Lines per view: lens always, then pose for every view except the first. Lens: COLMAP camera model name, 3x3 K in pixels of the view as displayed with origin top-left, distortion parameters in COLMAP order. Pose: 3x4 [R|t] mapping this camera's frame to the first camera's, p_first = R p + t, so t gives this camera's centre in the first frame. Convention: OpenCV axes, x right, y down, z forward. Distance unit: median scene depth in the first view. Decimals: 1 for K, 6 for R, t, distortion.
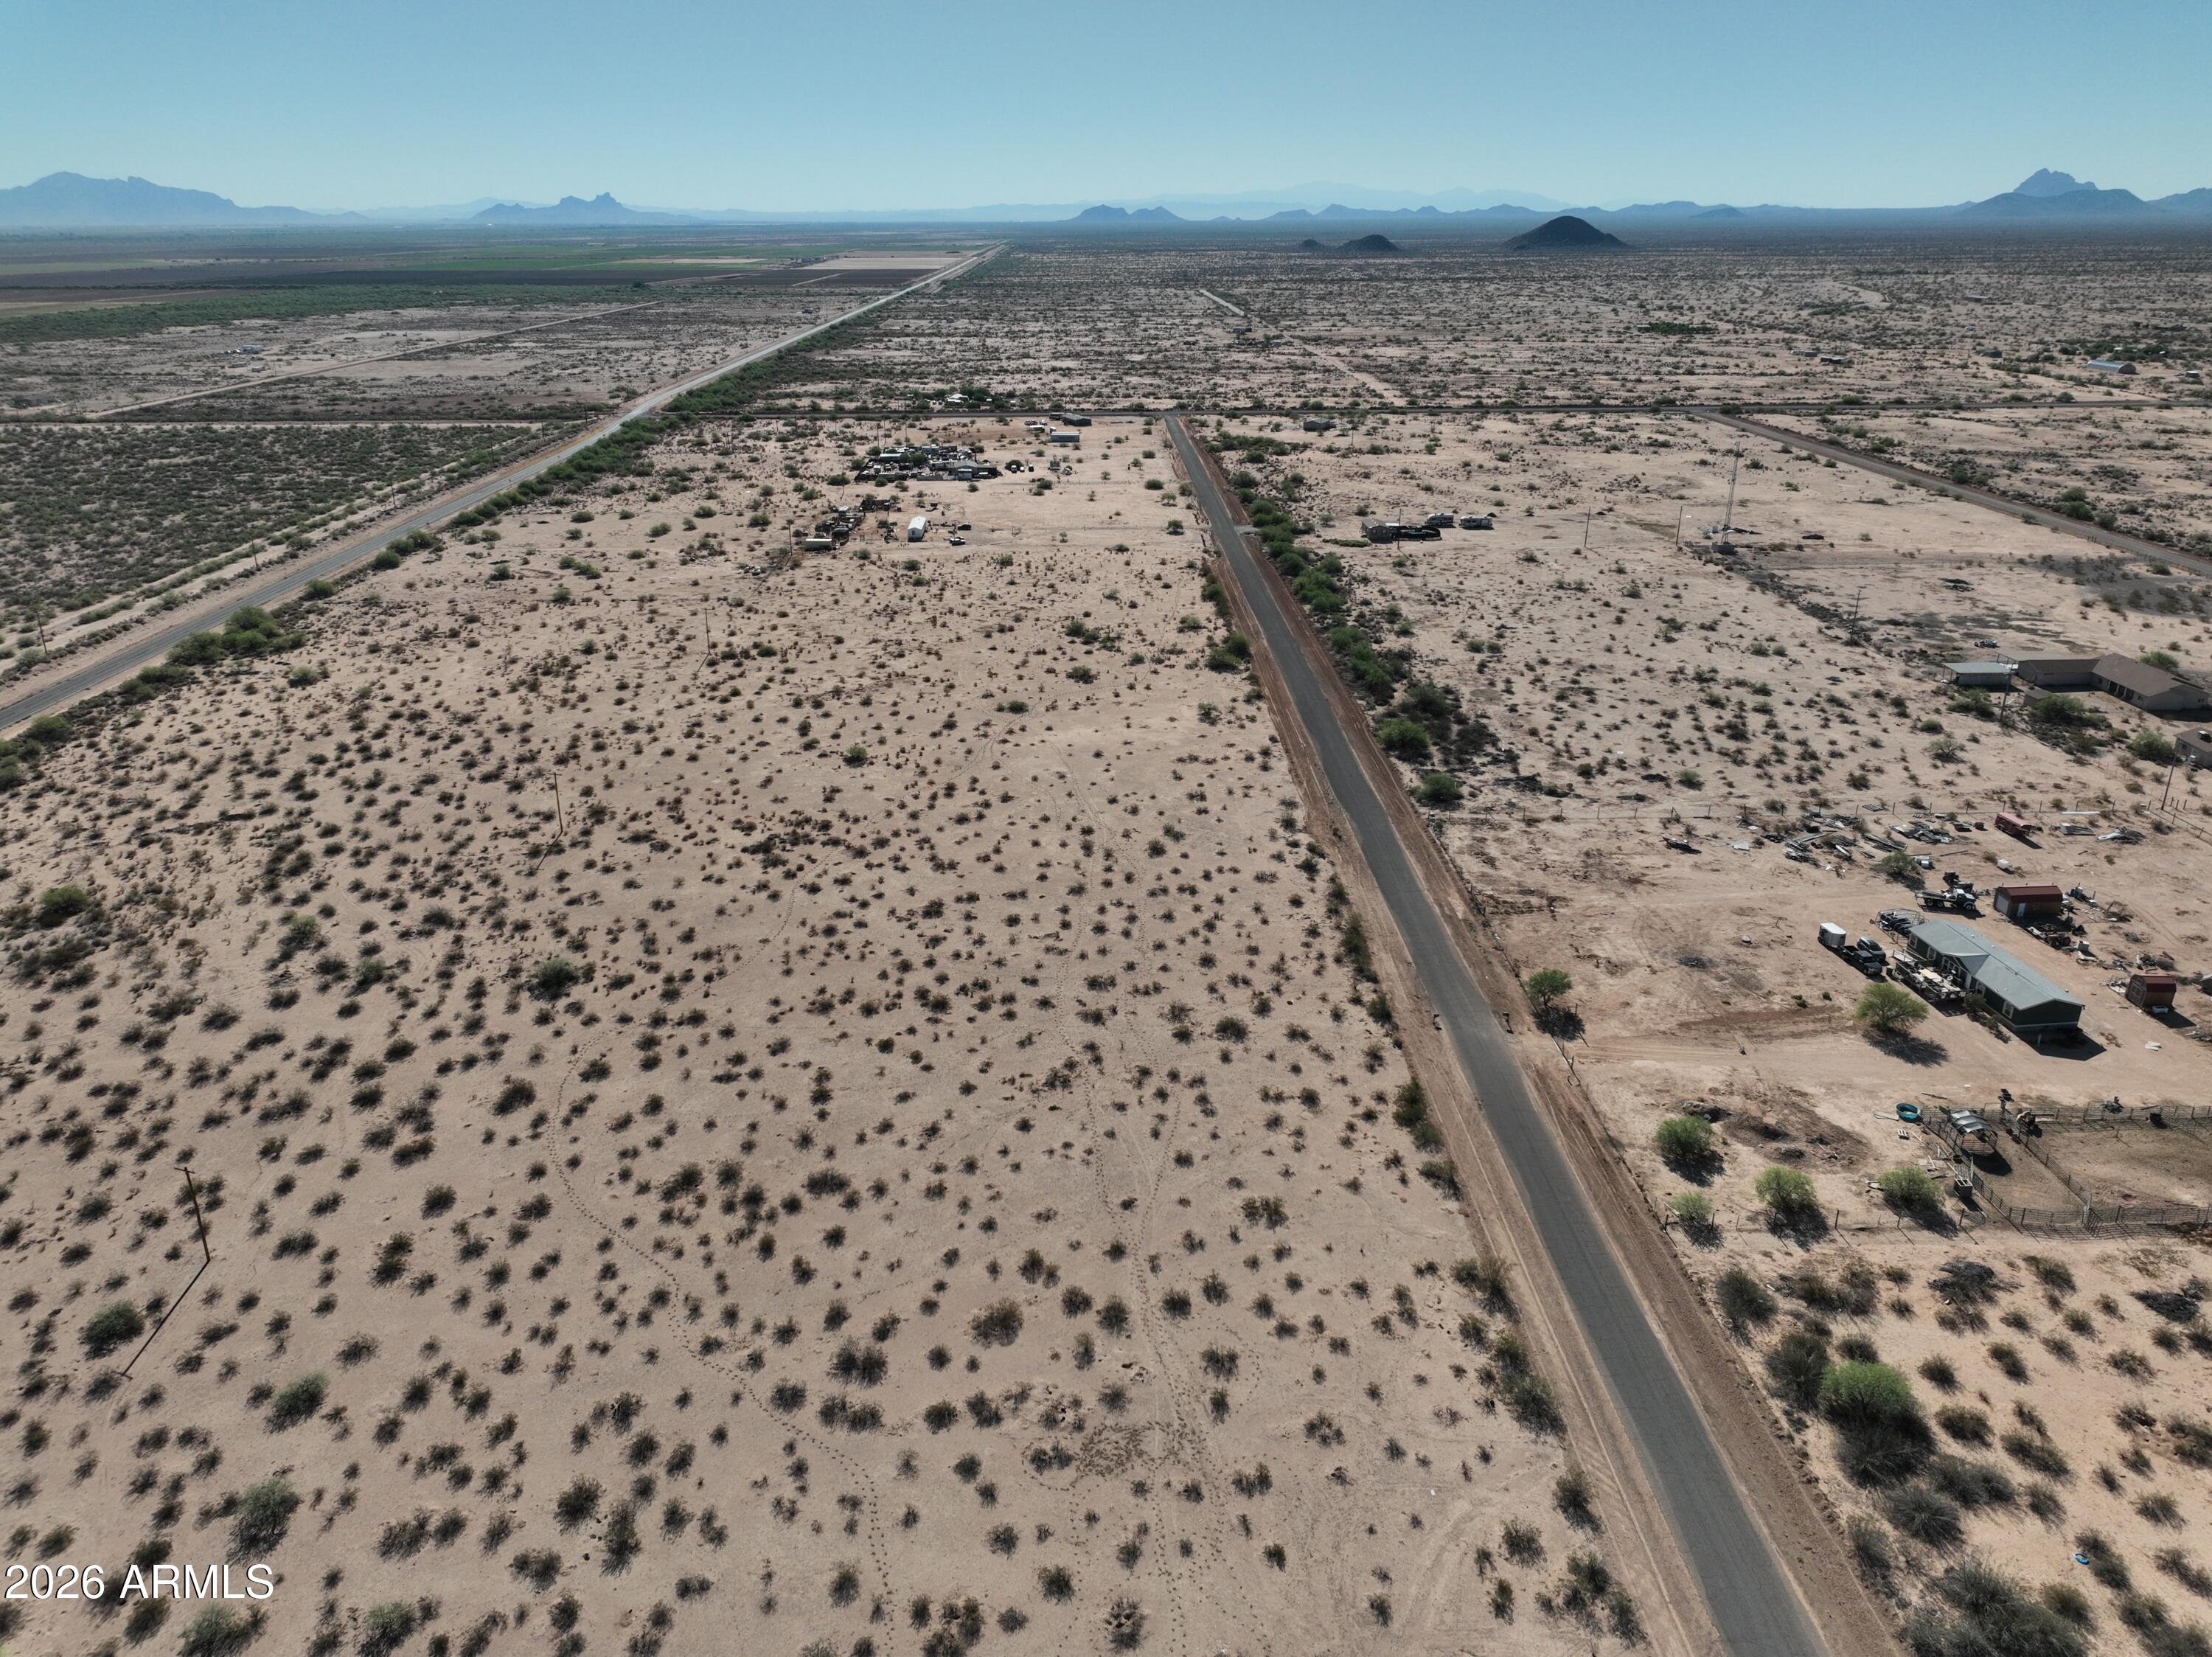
lens RADIAL K [[1551.7, 0, 1115.6], [0, 1551.7, 819.0], [0, 0, 1]] dist [0.005322, -0.006988]
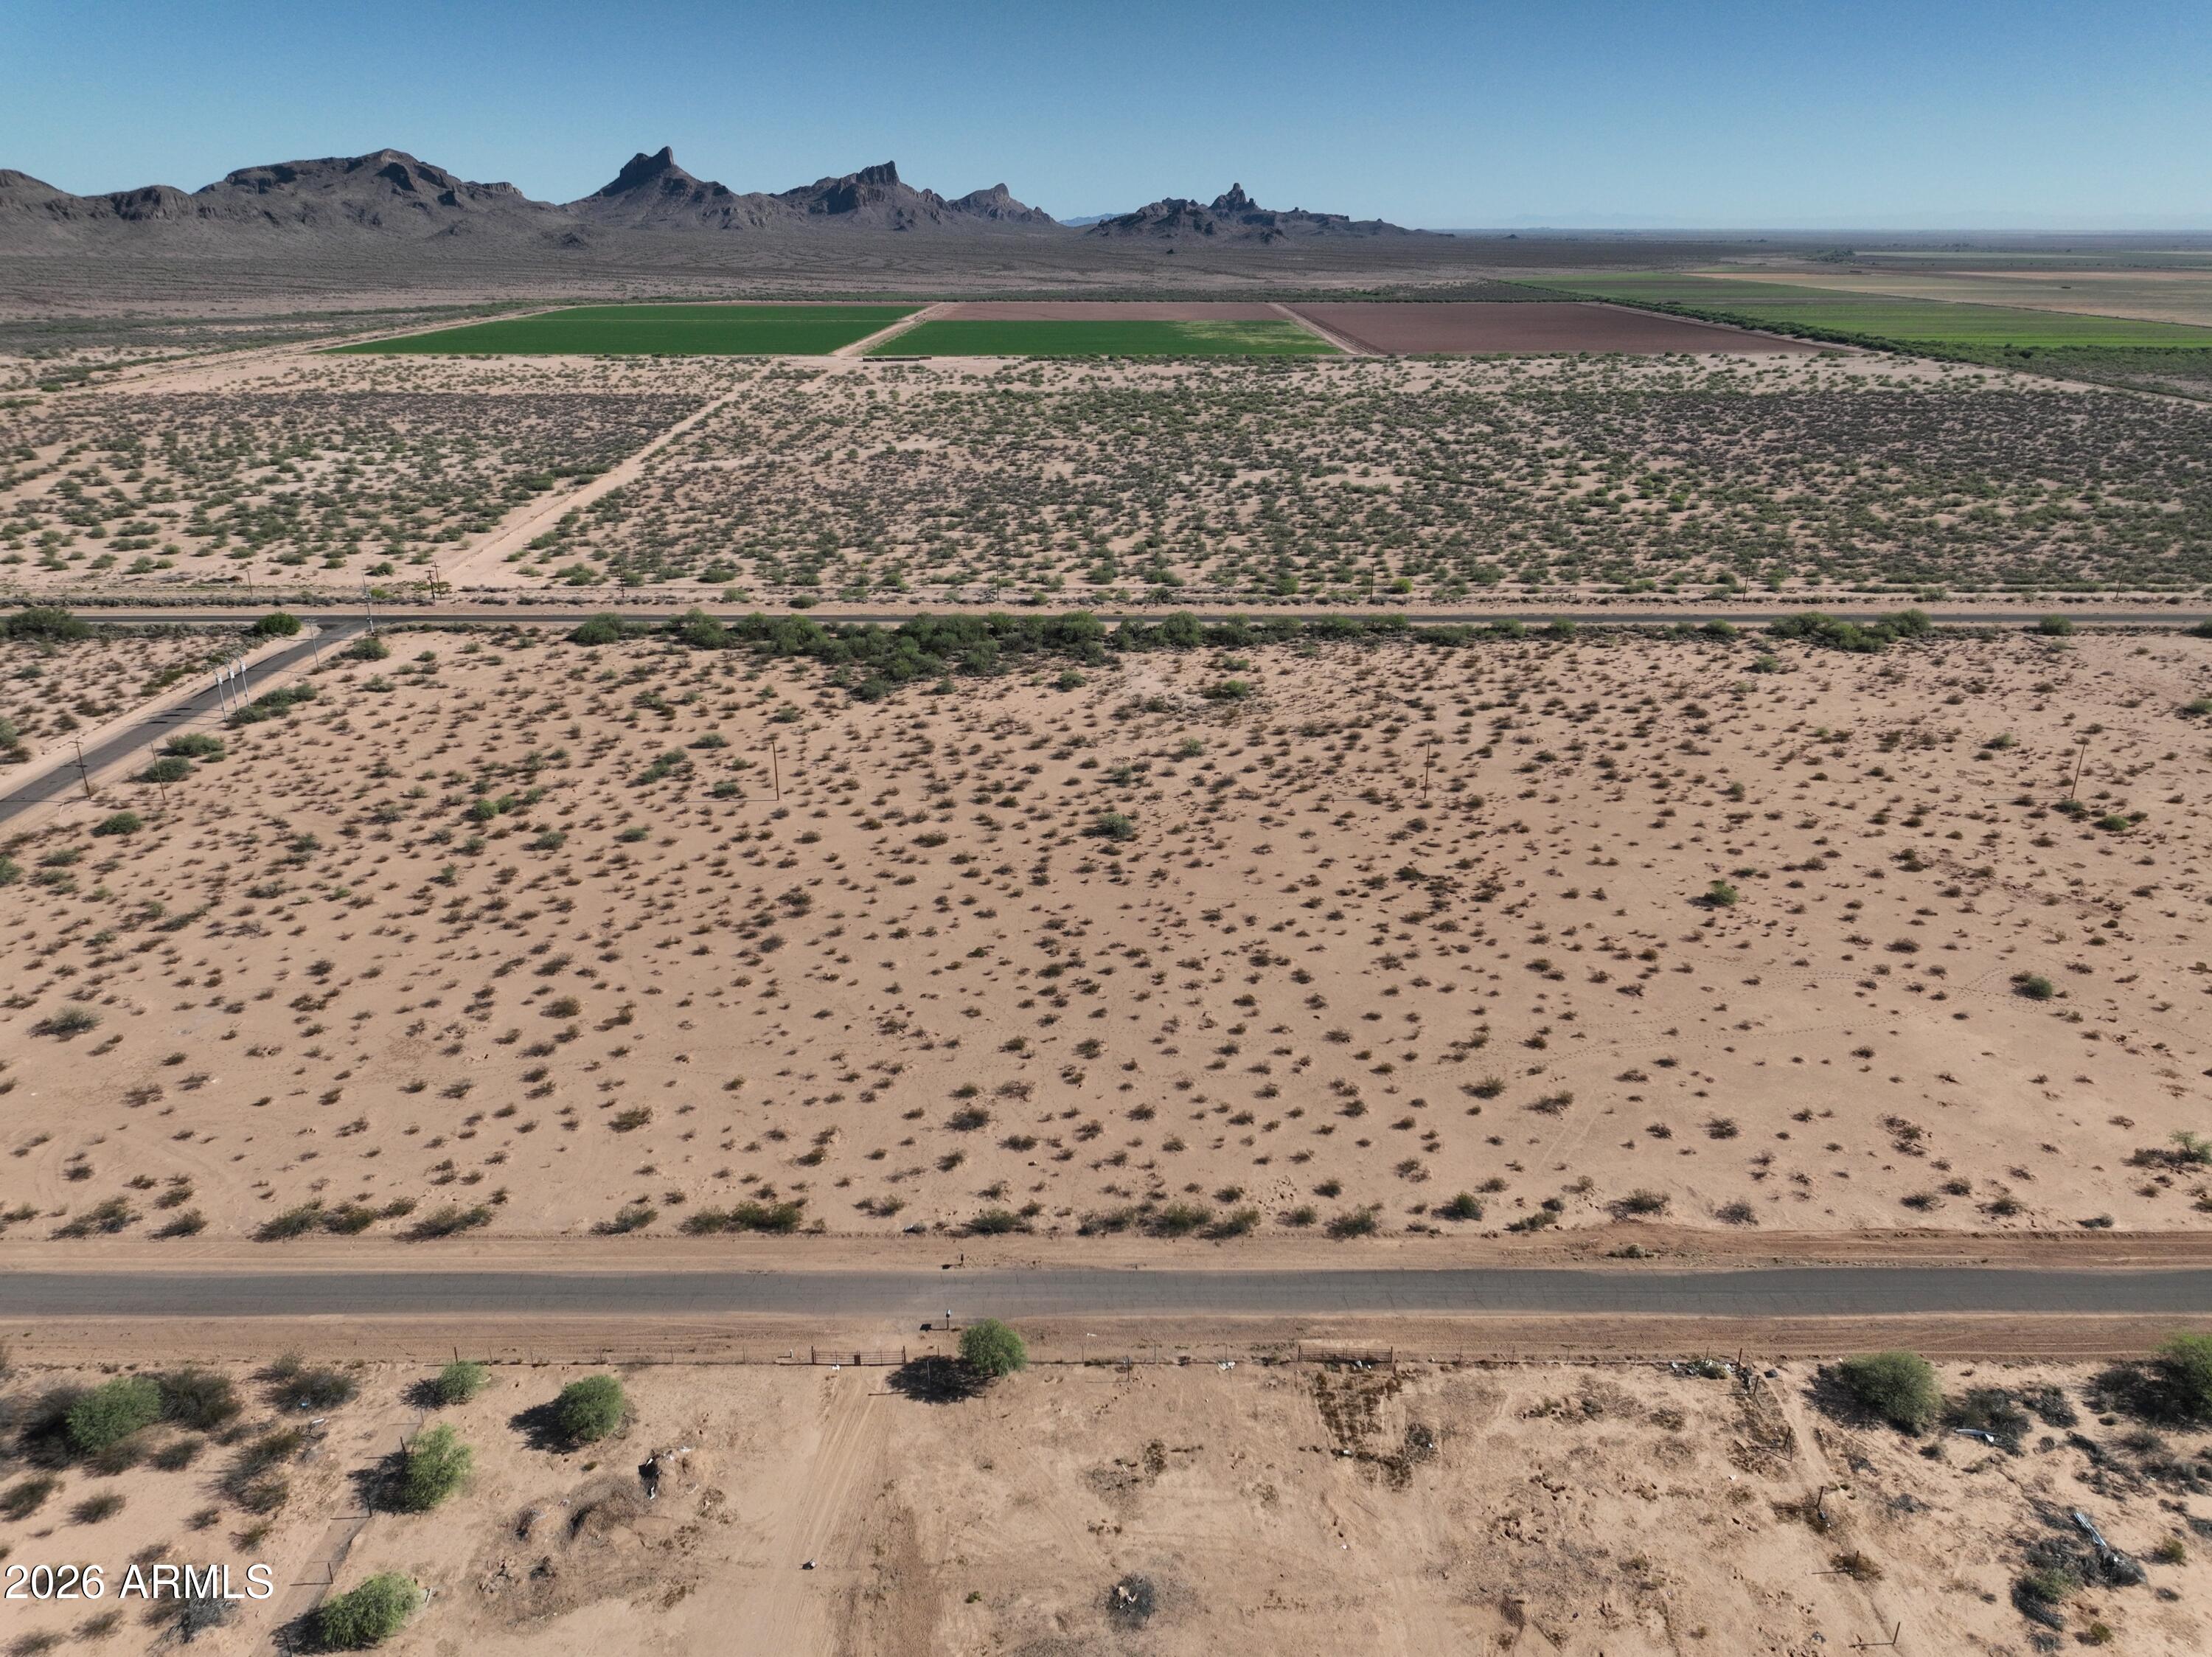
lens RADIAL K [[1551.7, 0, 1111.7], [0, 1551.7, 821.1], [0, 0, 1]] dist [0.005322, -0.006988]
pose [[-0.023966, 0.362178, -0.931801, 0.776318], [-0.362515, 0.865481, 0.345724, -0.324328], [0.931670, 0.346077, 0.110553, 0.842426]]
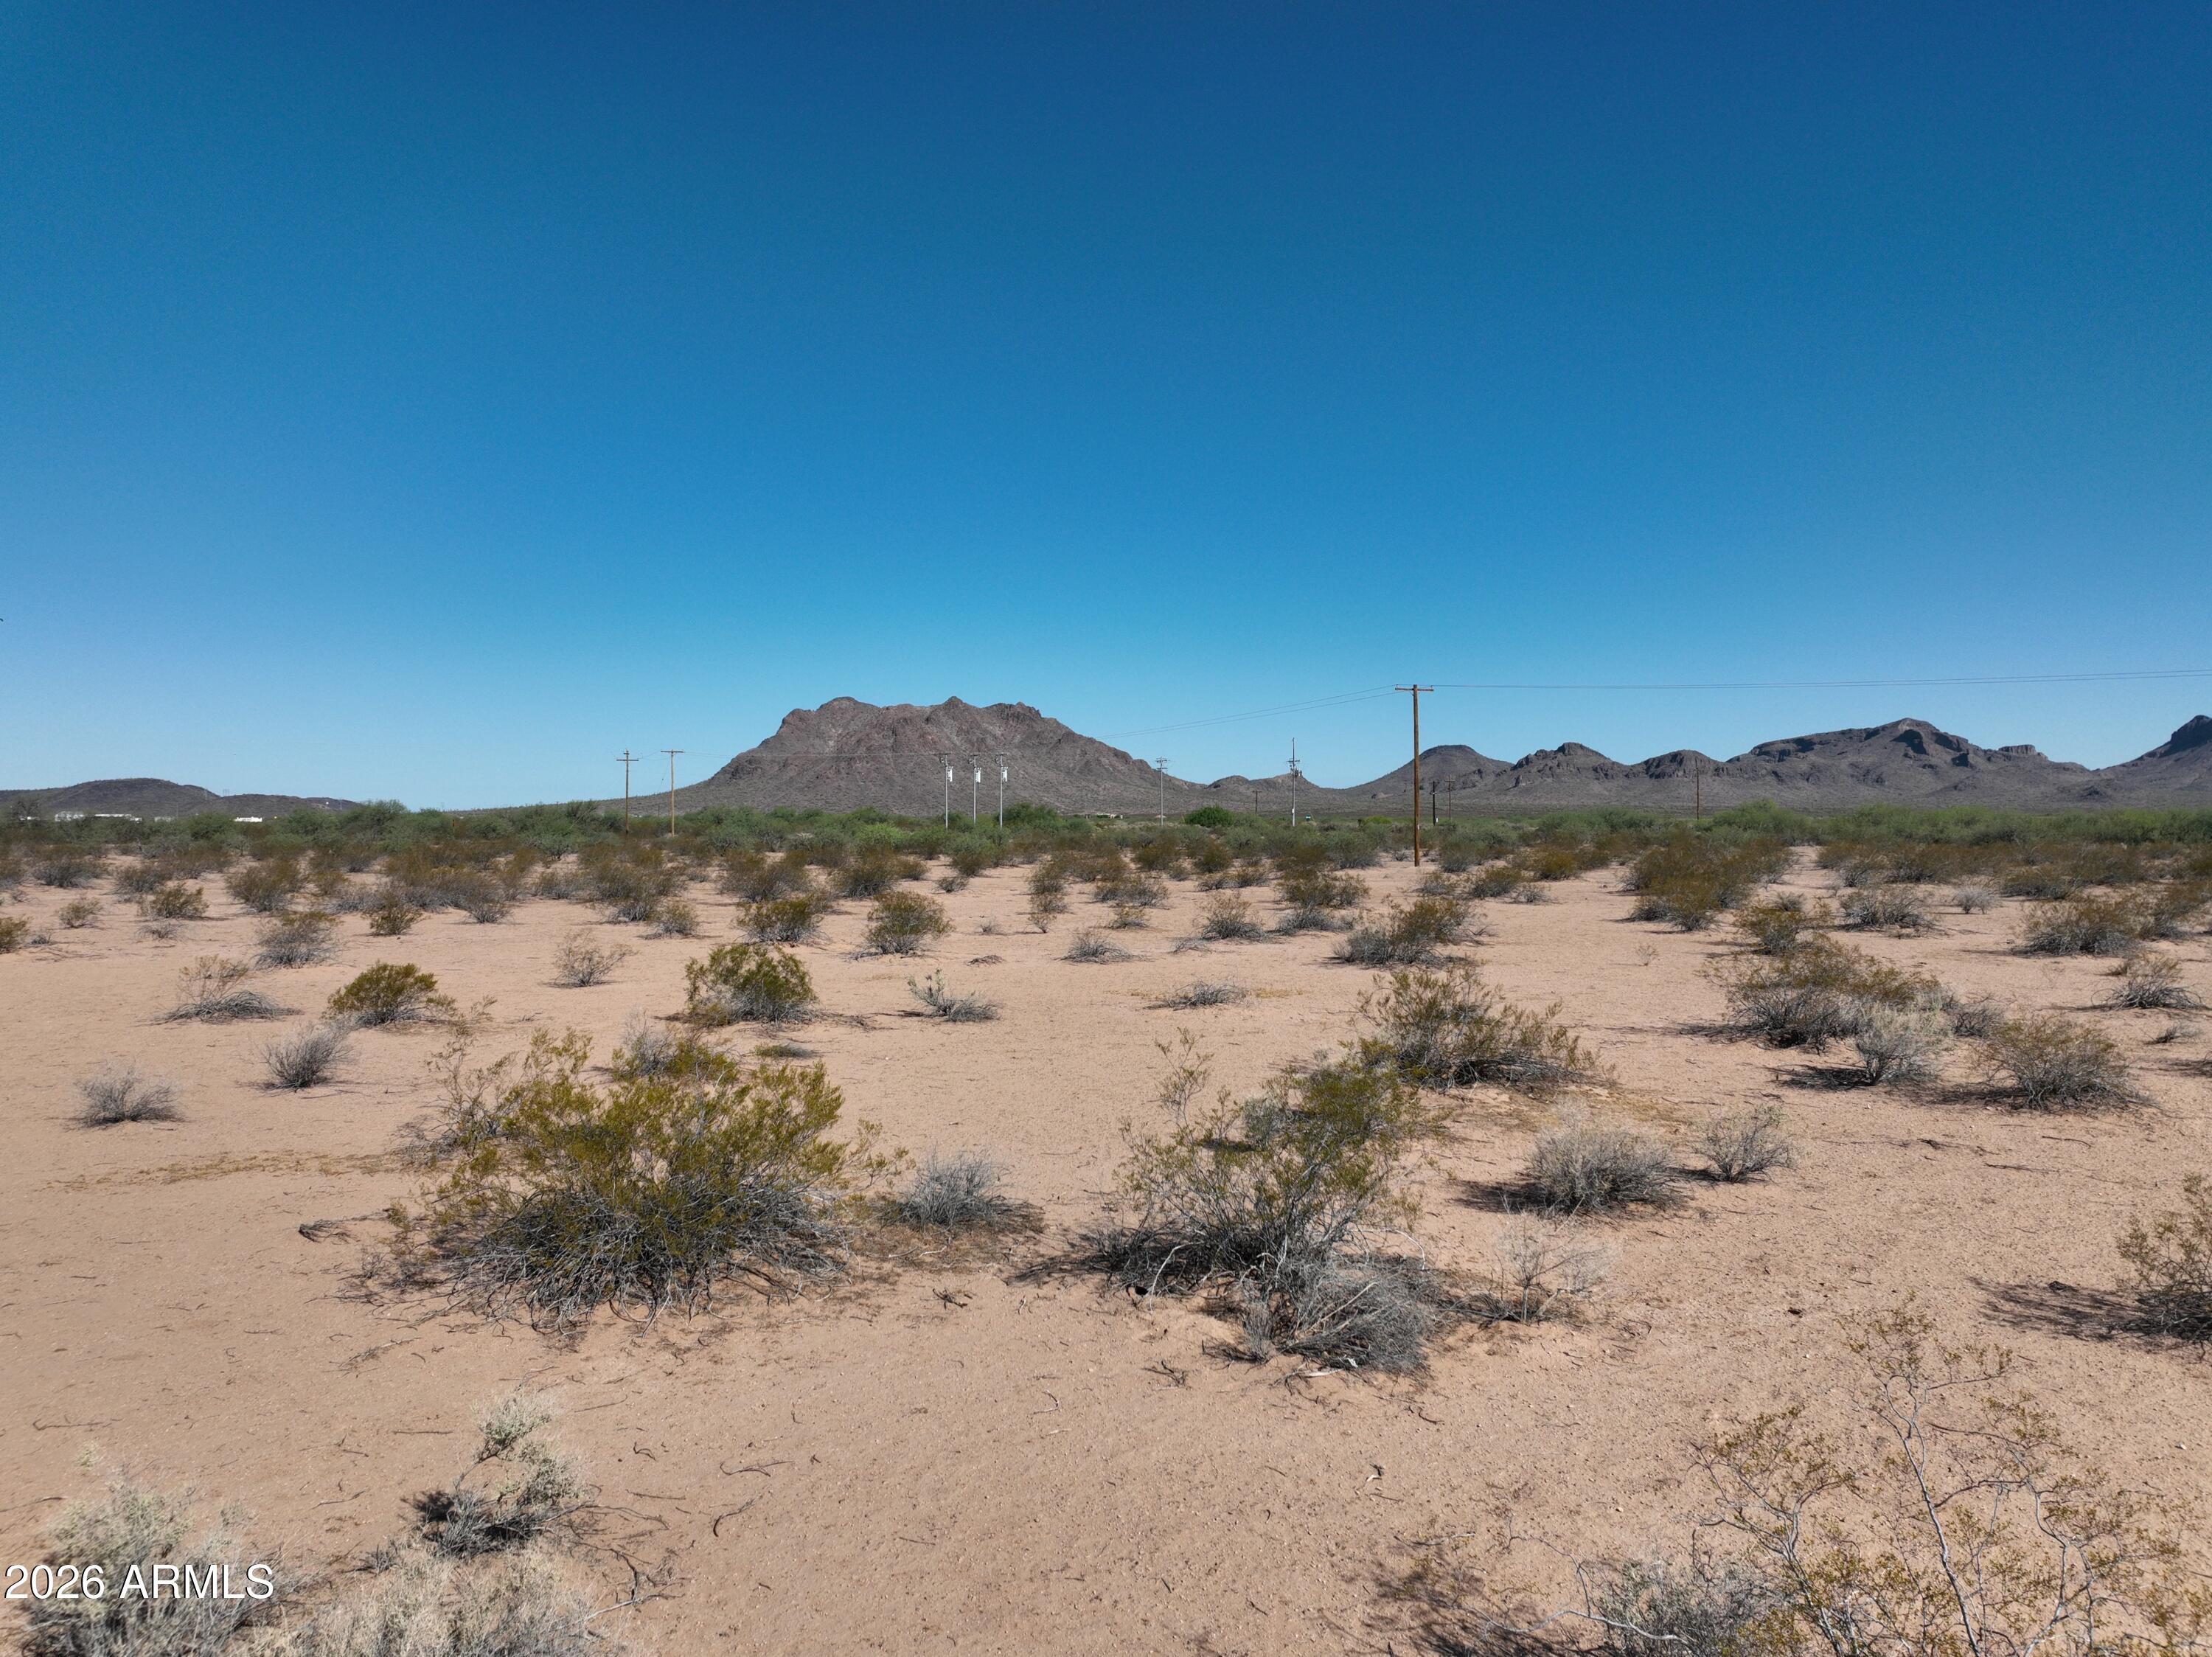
lens RADIAL K [[1551.7, 0, 1117.2], [0, 1551.7, 818.0], [0, 0, 1]] dist [0.005322, -0.006988]
pose [[-0.791839, 0.004269, -0.610715, -0.124629], [-0.218102, 0.932060, 0.289302, 0.081253], [0.570458, 0.362279, -0.737110, 0.976669]]
